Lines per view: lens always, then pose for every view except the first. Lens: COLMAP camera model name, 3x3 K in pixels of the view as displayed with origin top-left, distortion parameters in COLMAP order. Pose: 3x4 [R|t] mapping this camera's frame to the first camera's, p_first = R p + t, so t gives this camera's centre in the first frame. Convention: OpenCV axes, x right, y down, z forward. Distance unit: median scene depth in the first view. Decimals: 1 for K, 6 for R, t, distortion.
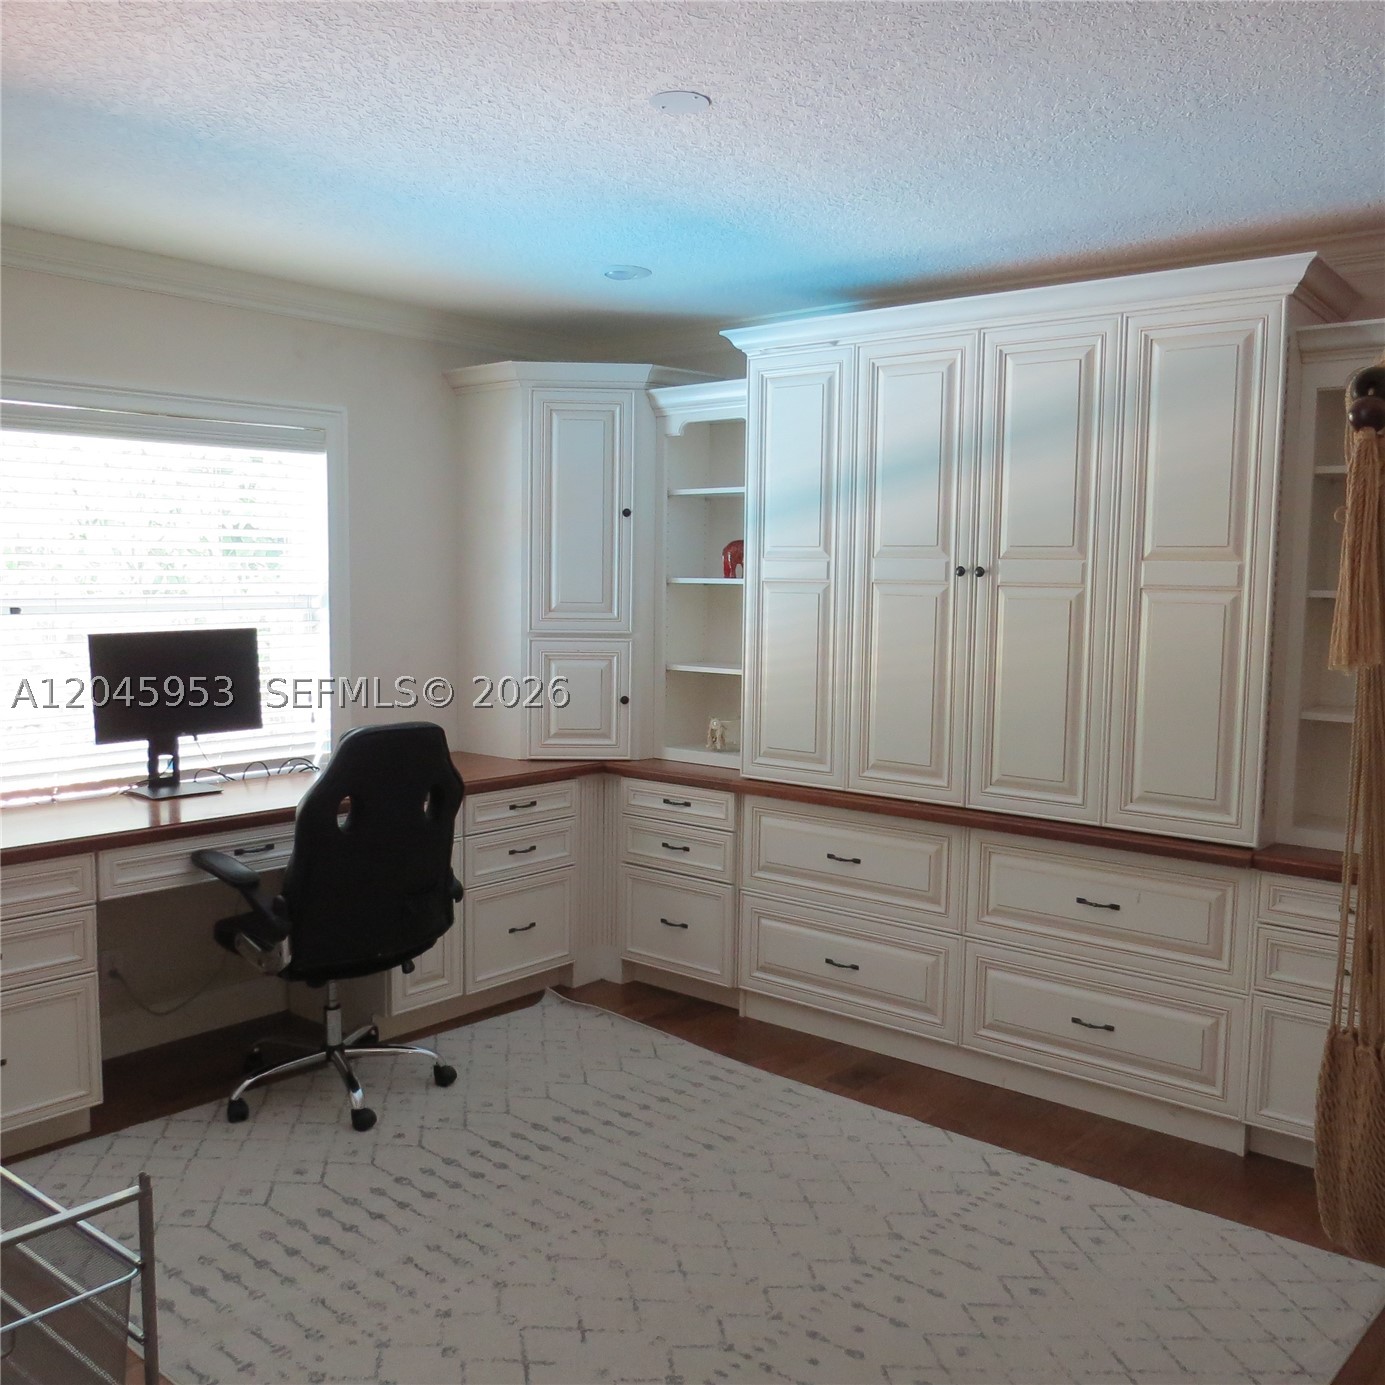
lens RADIAL K [[1328.7, 0, 690.6], [0, 1328.7, 693.9], [0, 0, 1]] dist [-0.019881, 0.000000]
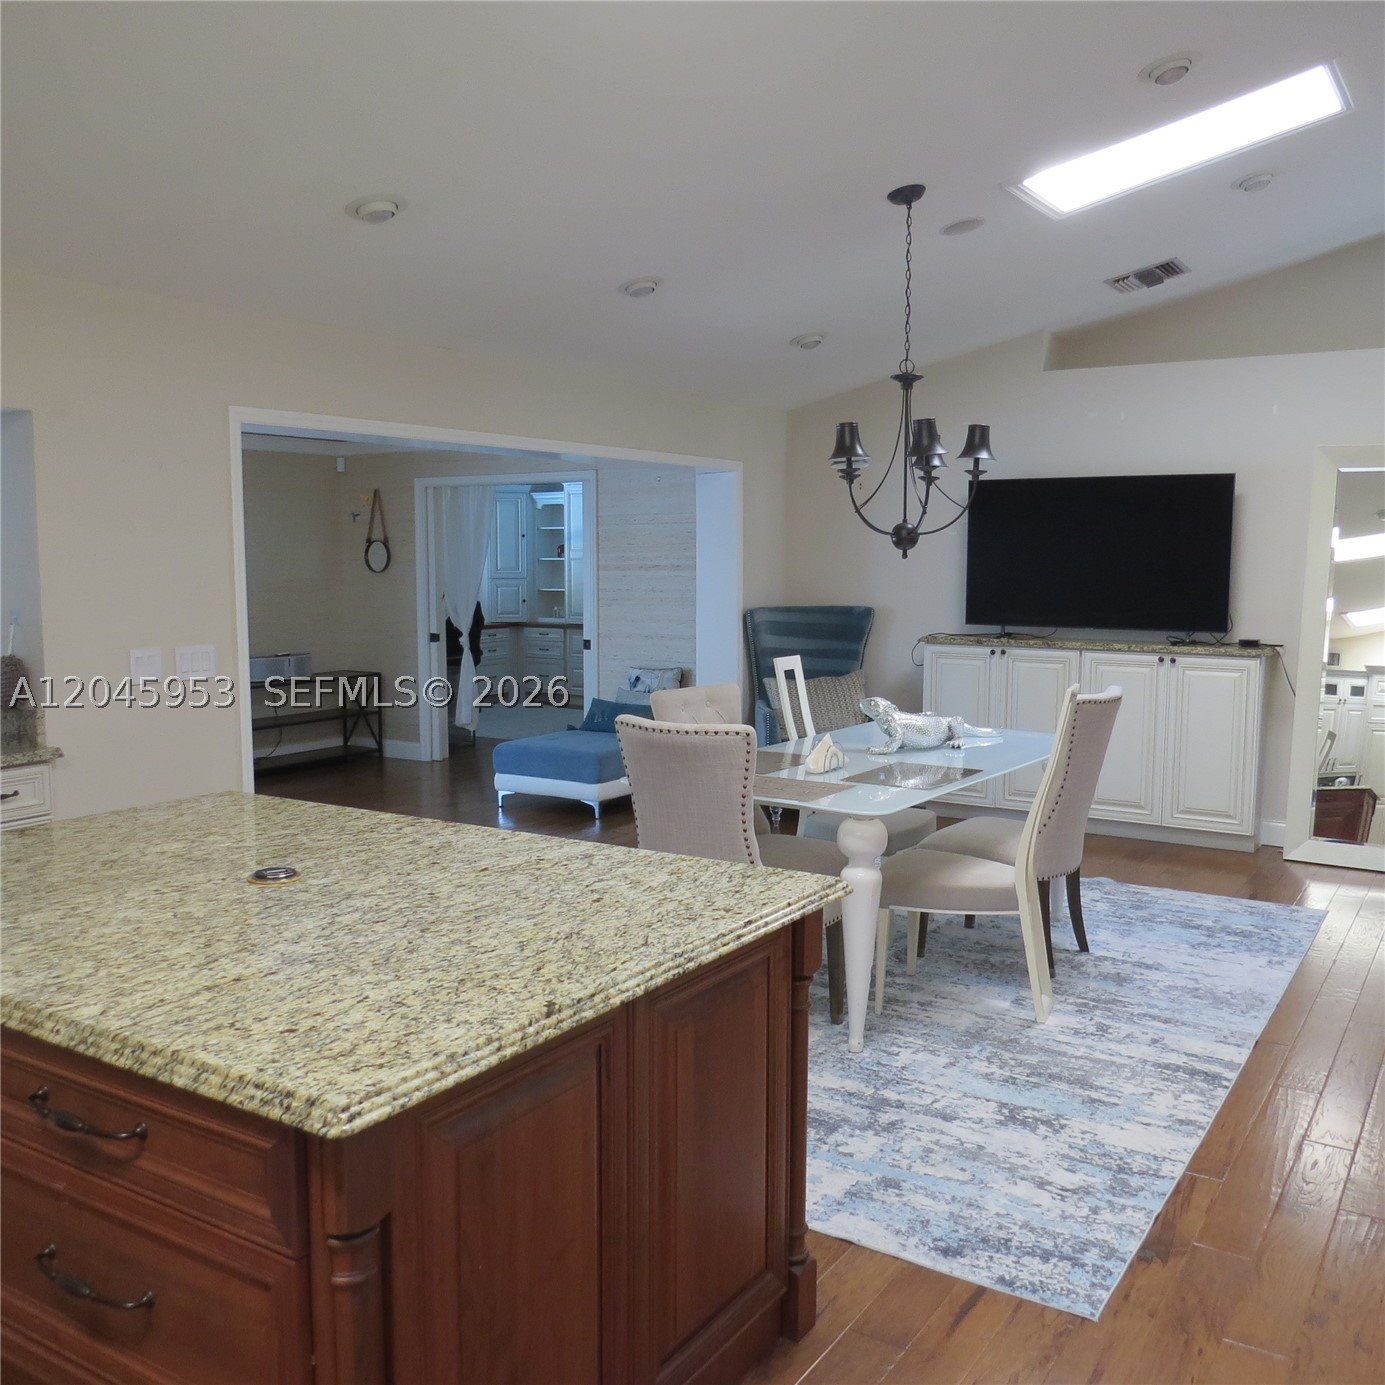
lens RADIAL K [[1328.7, 0, 687.9], [0, 1328.7, 694.4], [0, 0, 1]] dist [-0.019881, 0.000000]
pose [[0.991254, -0.025398, 0.129502, -0.077767], [0.023601, 0.999603, 0.015390, 0.175665], [-0.129842, -0.012199, 0.991460, -1.948599]]
